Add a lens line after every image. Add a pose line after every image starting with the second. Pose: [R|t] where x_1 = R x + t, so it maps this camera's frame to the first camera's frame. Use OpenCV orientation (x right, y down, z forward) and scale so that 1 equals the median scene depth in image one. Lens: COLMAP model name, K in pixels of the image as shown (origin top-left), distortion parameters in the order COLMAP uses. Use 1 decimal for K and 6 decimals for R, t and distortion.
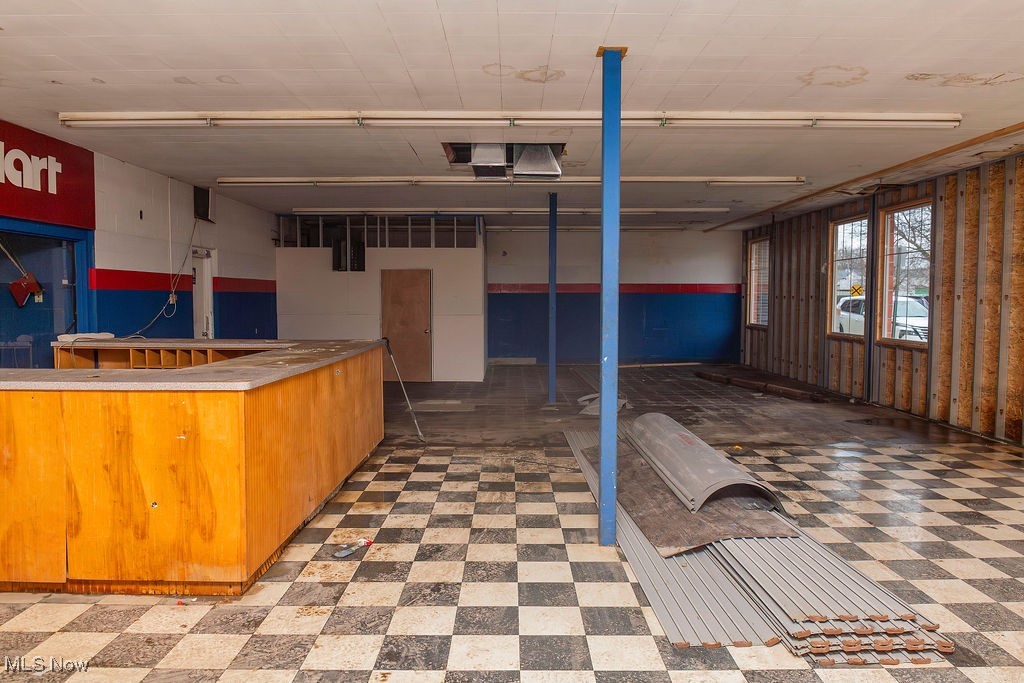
lens RADIAL K [[694.1, 0, 509.9], [0, 694.1, 341.2], [0, 0, 1]] dist [-0.018724, -0.009312]
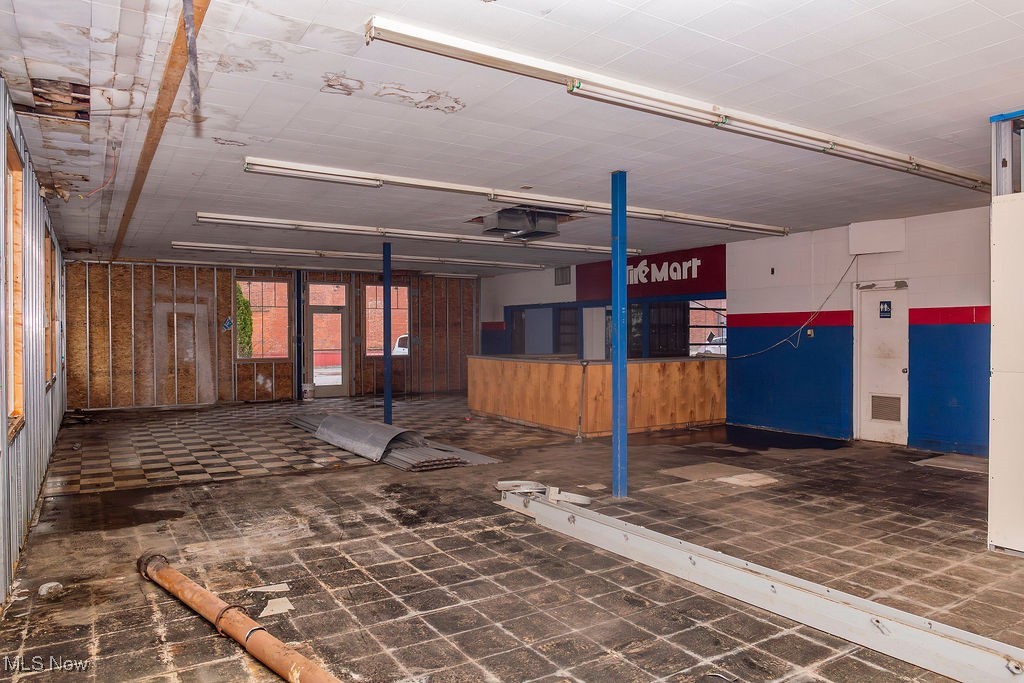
lens RADIAL K [[694.1, 0, 509.9], [0, 694.1, 341.2], [0, 0, 1]] dist [-0.018724, -0.009312]
pose [[-0.852152, 0.006397, -0.523255, 0.983805], [-0.030714, 0.997590, 0.062215, -0.183811], [0.522392, 0.069088, -0.849902, 3.031294]]
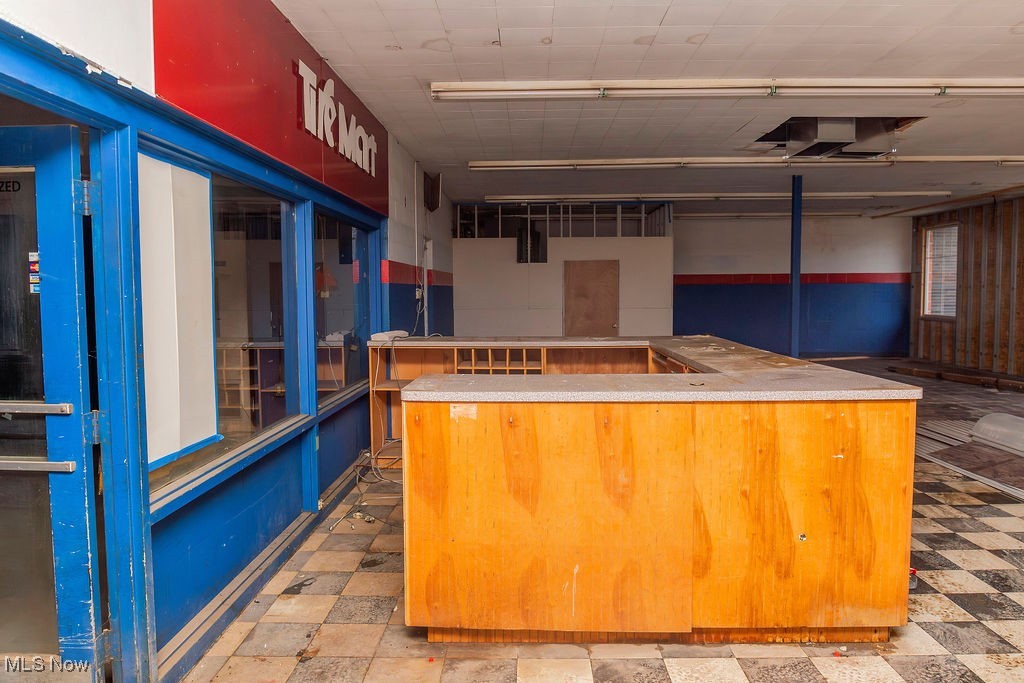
lens RADIAL K [[704.4, 0, 515.9], [0, 704.4, 339.7], [0, 0, 1]] dist [-0.028855, -0.005397]
pose [[0.999688, -0.008565, -0.023454, -0.587654], [0.008723, 0.999940, 0.006656, -0.007275], [0.023395, -0.006858, 0.999703, 0.103421]]
